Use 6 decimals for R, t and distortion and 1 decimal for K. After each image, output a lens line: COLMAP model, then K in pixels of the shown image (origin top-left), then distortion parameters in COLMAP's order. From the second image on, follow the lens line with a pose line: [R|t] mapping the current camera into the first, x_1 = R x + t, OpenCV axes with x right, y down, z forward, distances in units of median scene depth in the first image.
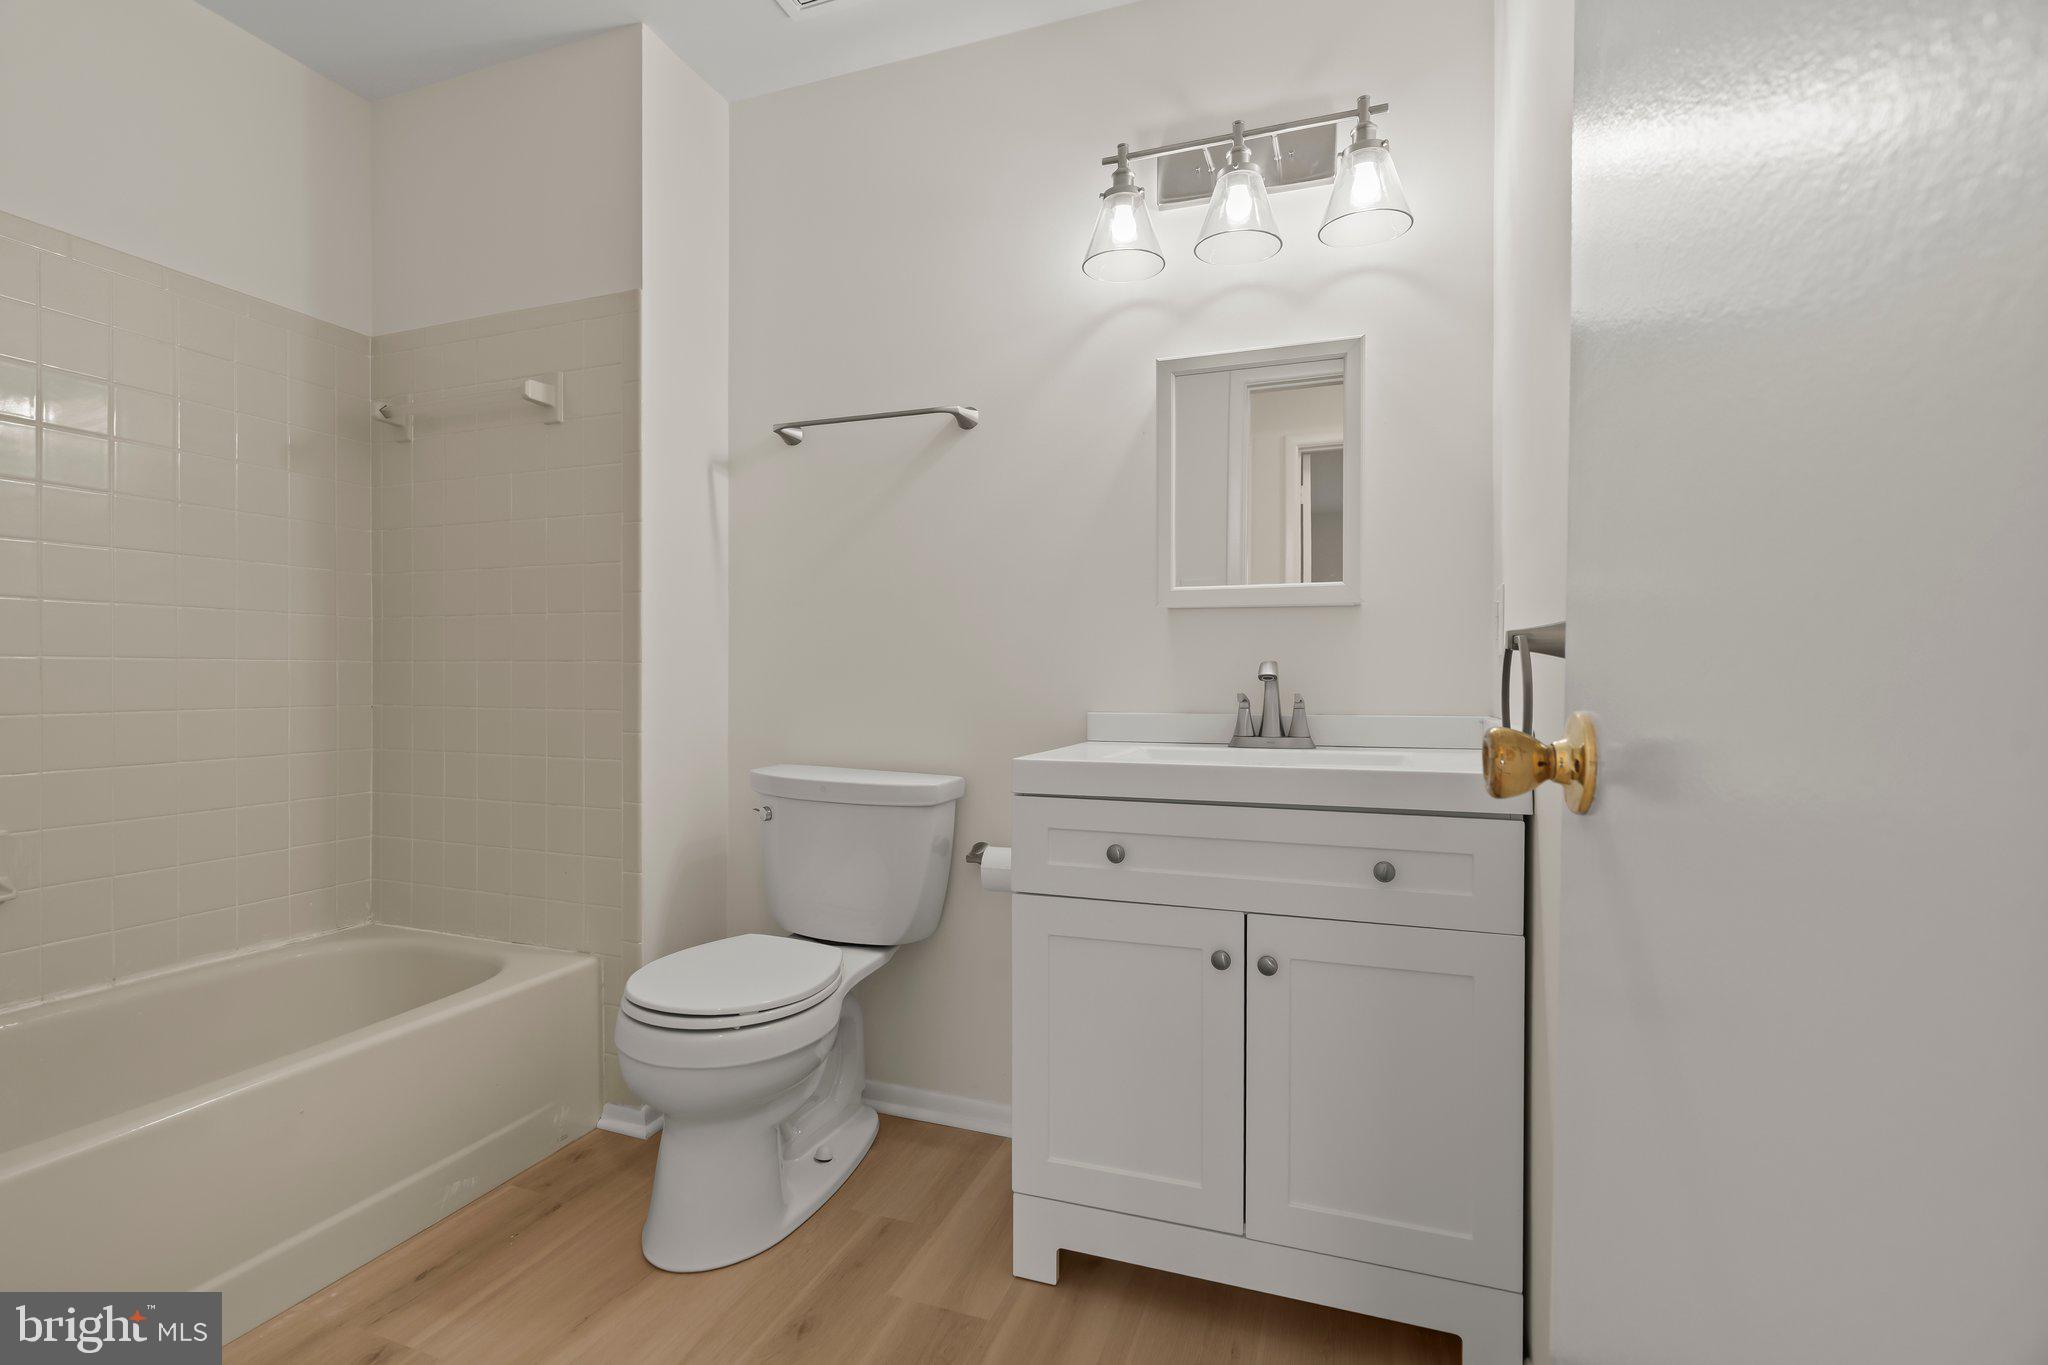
lens RADIAL K [[917.2, 0, 1027.1], [0, 917.2, 677.1], [0, 0, 1]] dist [-0.005089, 0.000080]
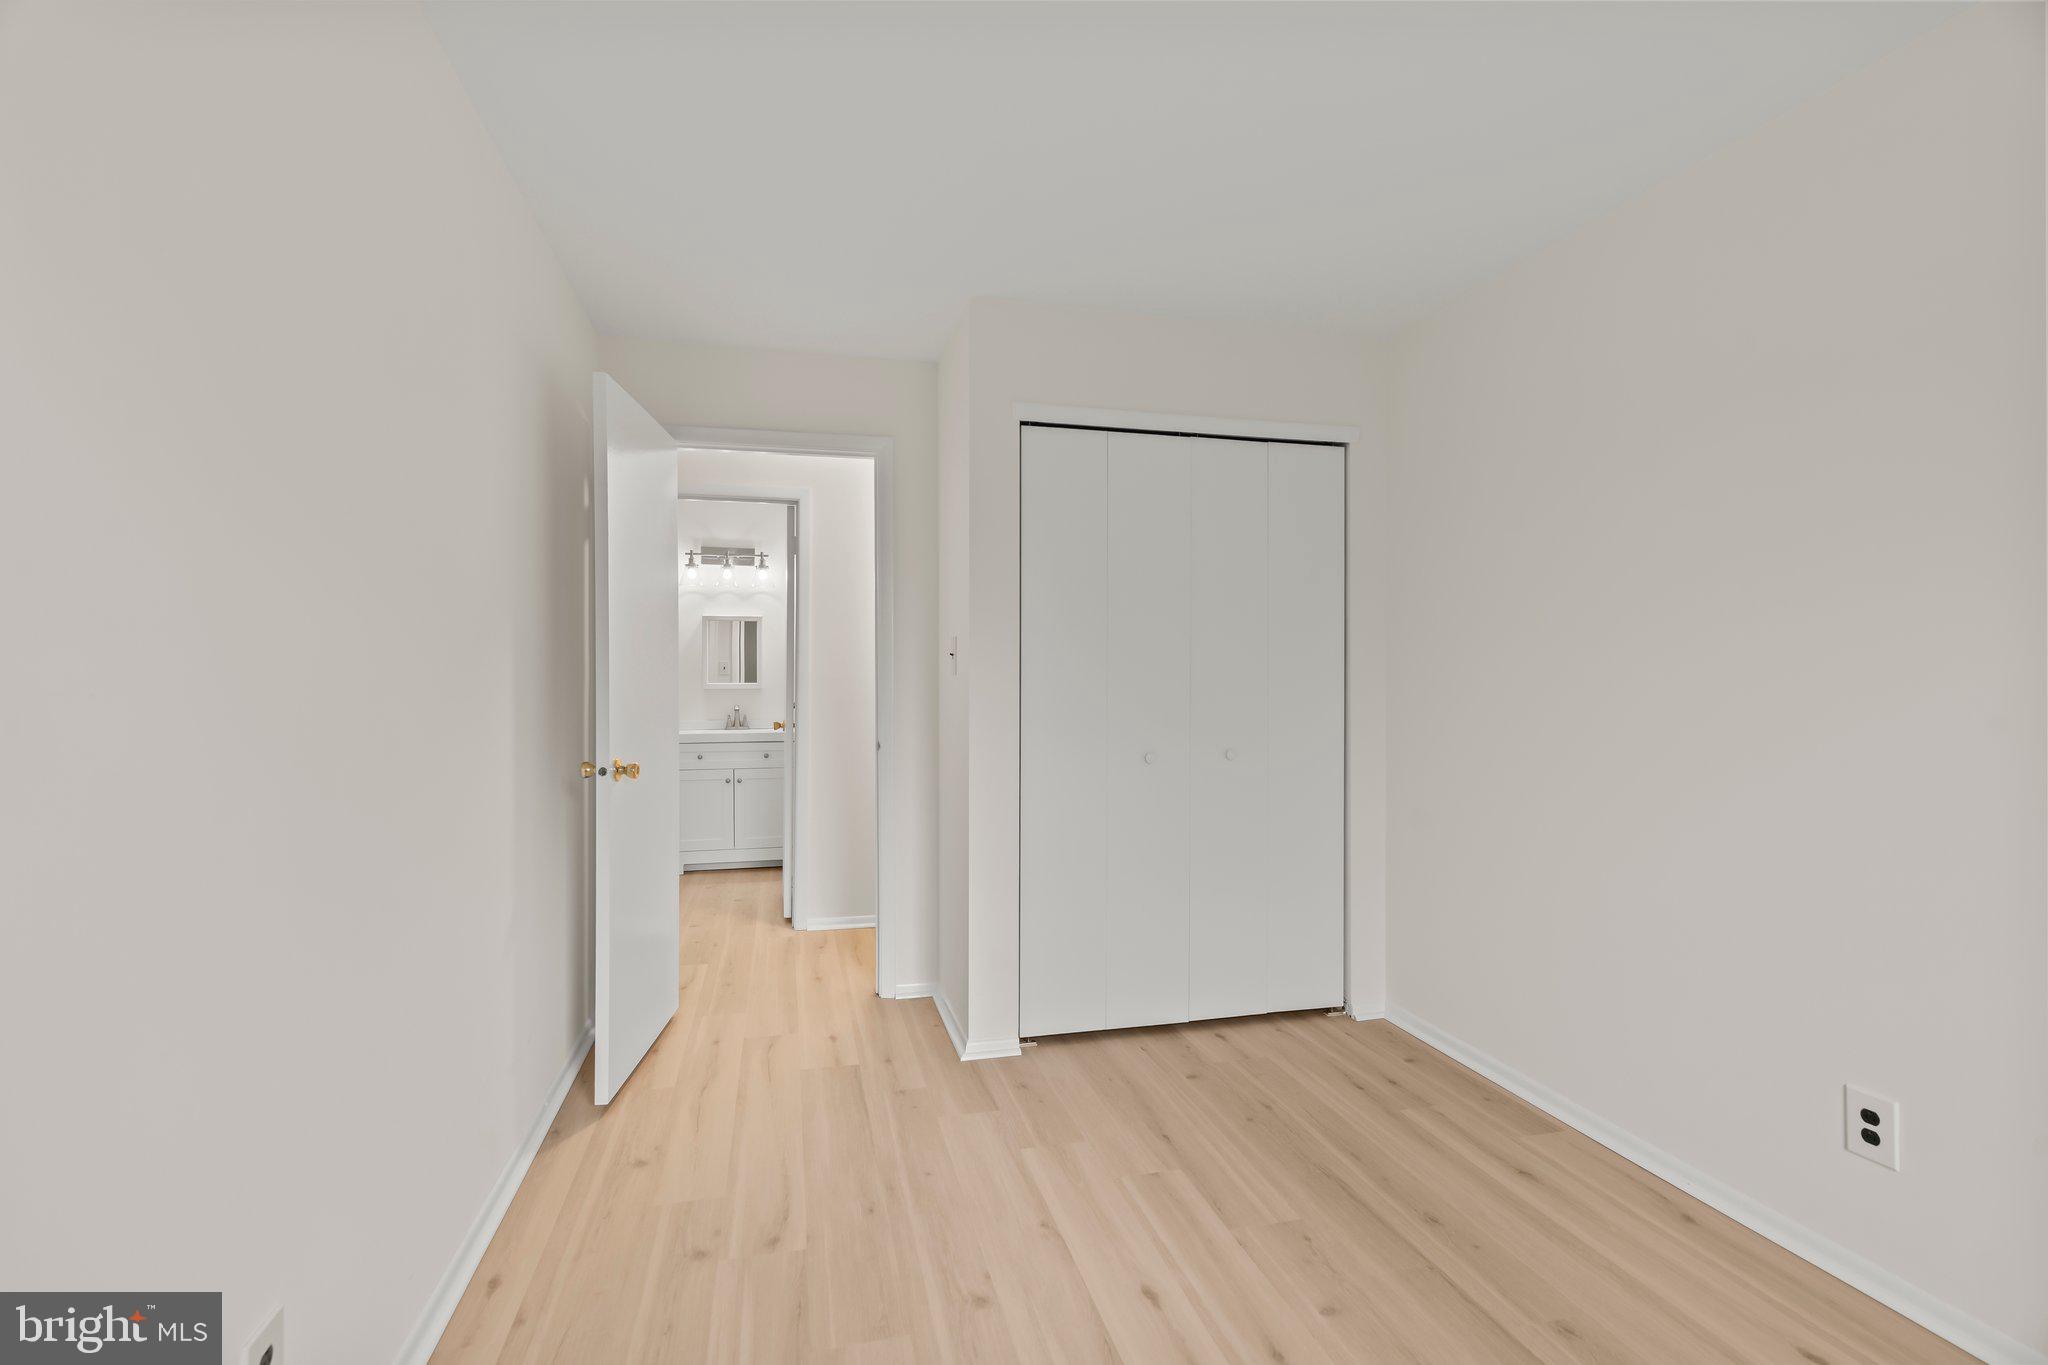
lens RADIAL K [[917.2, 0, 1024.2], [0, 917.2, 672.2], [0, 0, 1]] dist [-0.005089, 0.000080]
pose [[0.800427, 0.001789, 0.599427, -0.750601], [-0.002300, 0.999997, 0.000086, -0.113595], [-0.599426, -0.001448, 0.800429, -1.944913]]
